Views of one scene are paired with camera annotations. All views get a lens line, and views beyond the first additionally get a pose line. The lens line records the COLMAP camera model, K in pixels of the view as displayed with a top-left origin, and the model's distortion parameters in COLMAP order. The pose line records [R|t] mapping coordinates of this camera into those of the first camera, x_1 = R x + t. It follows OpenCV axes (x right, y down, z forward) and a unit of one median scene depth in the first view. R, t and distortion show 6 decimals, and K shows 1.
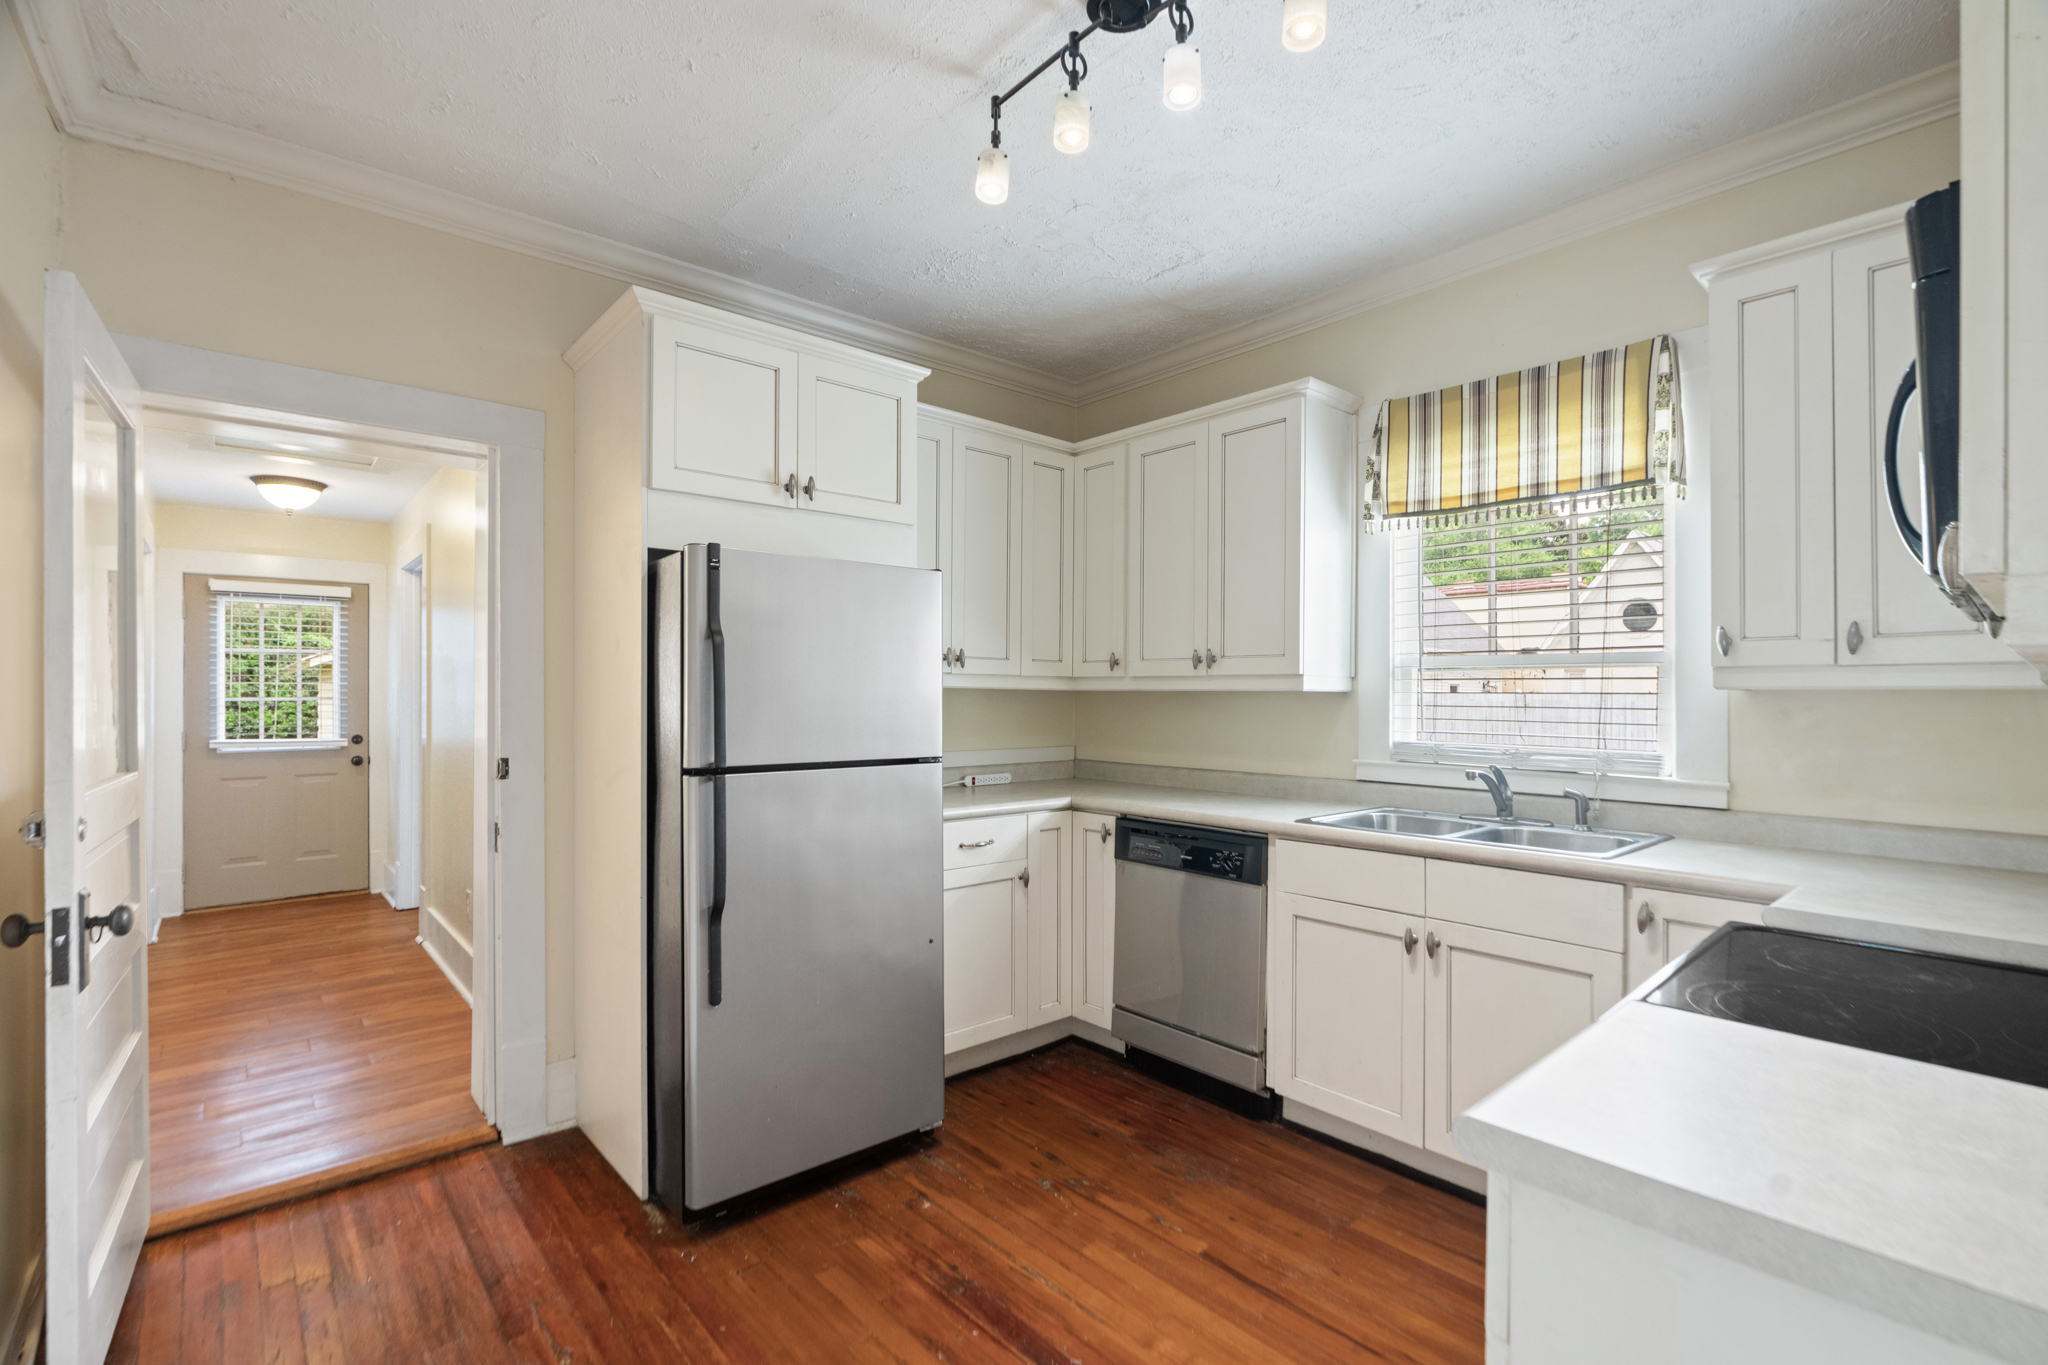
lens RADIAL K [[932.2, 0, 1034.2], [0, 932.2, 689.9], [0, 0, 1]] dist [-0.003136, 0.002242]
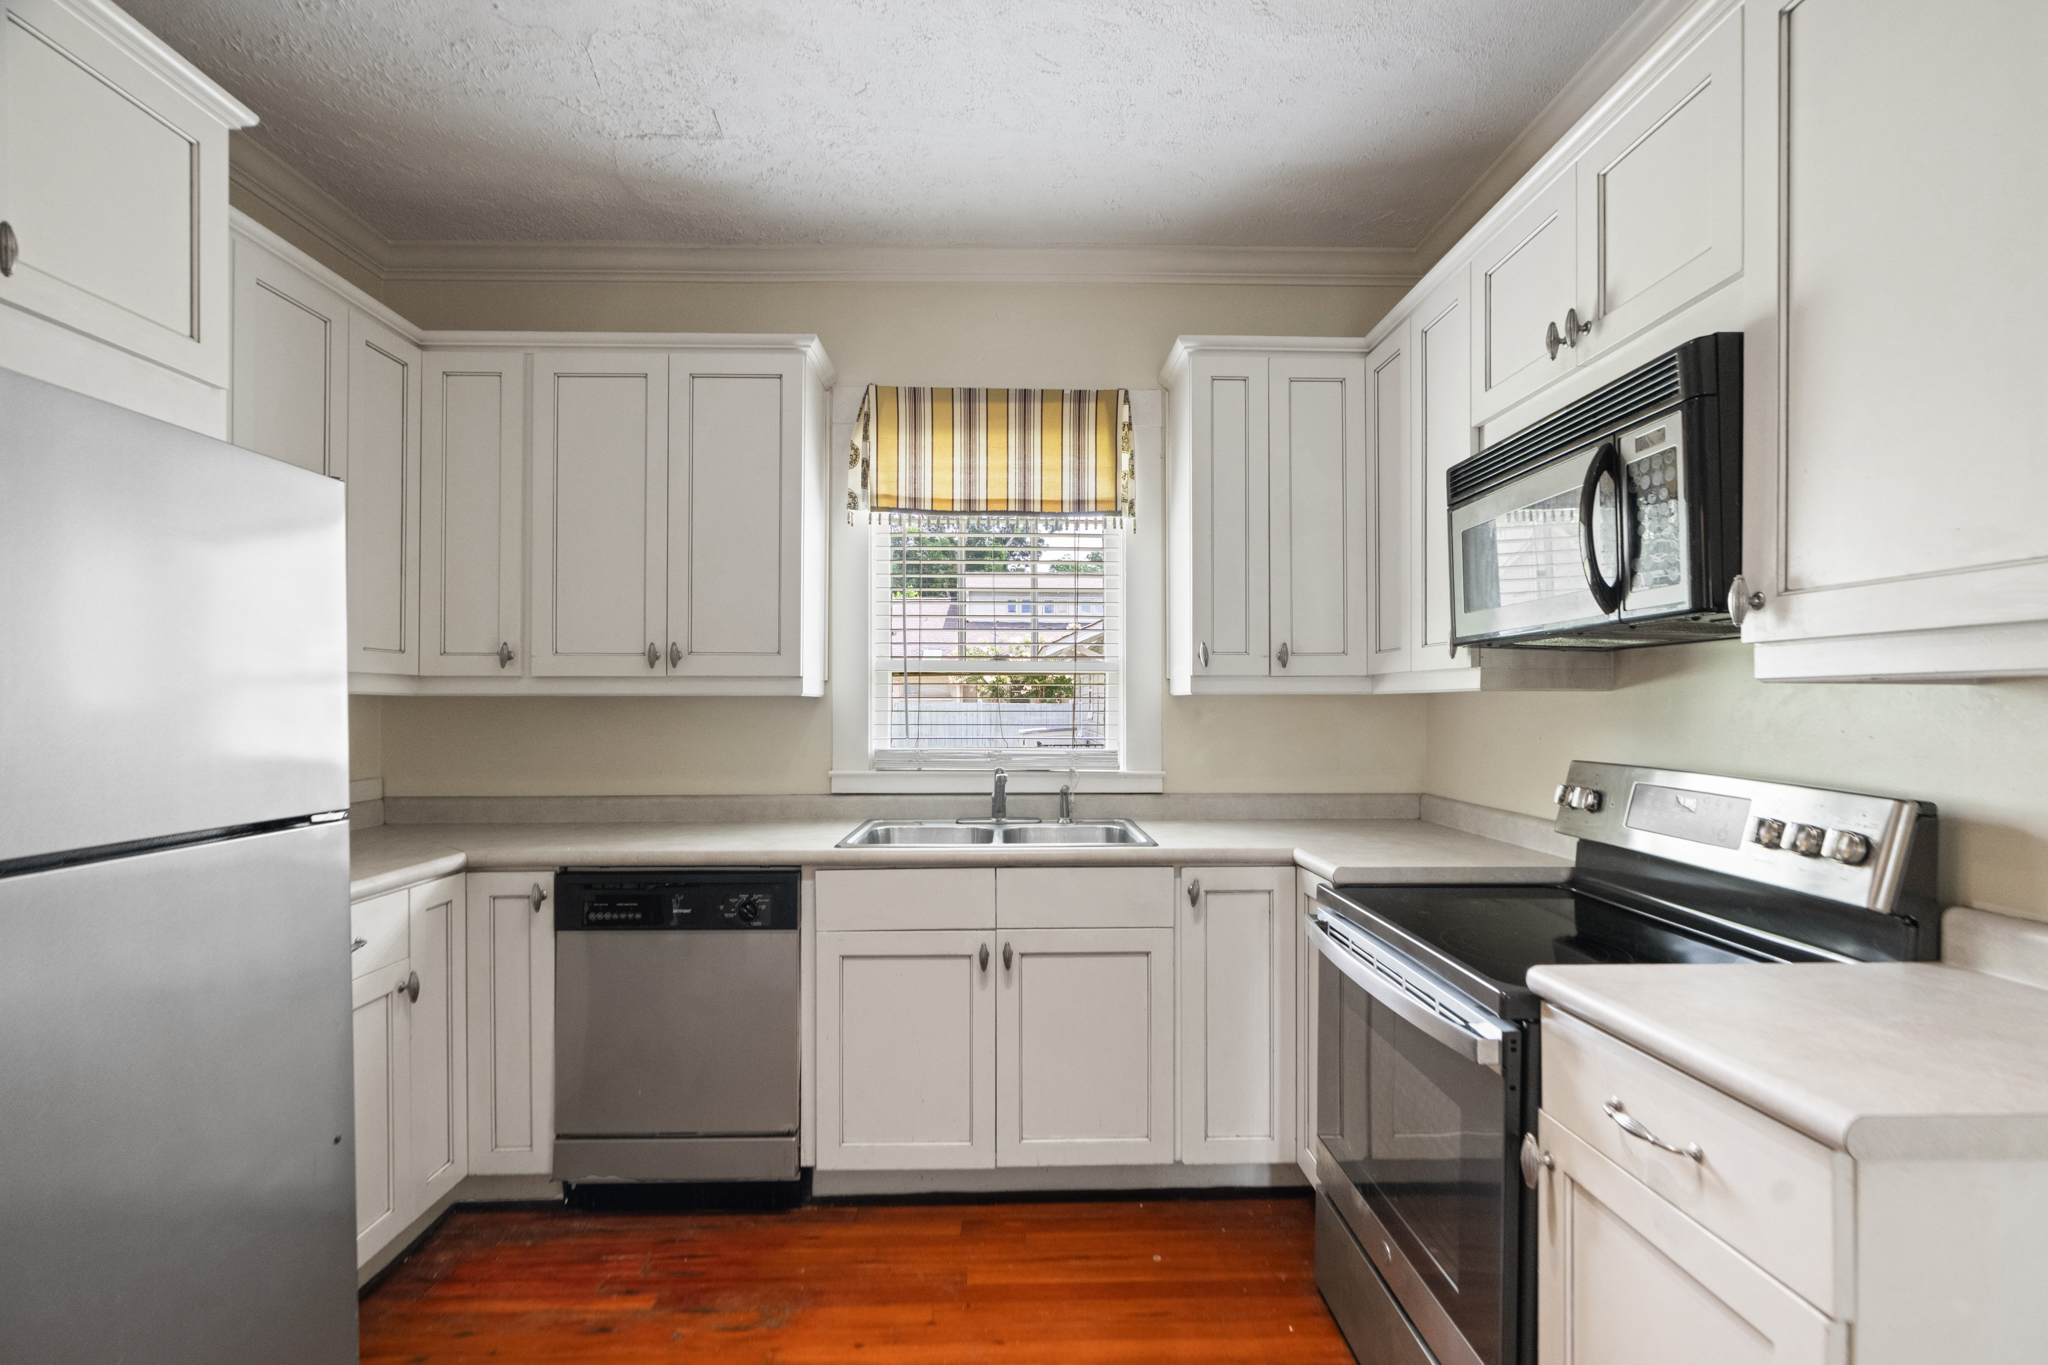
lens RADIAL K [[932.2, 0, 1024.0], [0, 932.2, 701.3], [0, 0, 1]] dist [-0.003136, 0.002242]
pose [[0.643029, -0.004674, 0.765827, -0.251195], [-0.000062, 0.999981, 0.006156, 0.000922], [-0.765841, -0.004006, 0.643017, 0.295295]]
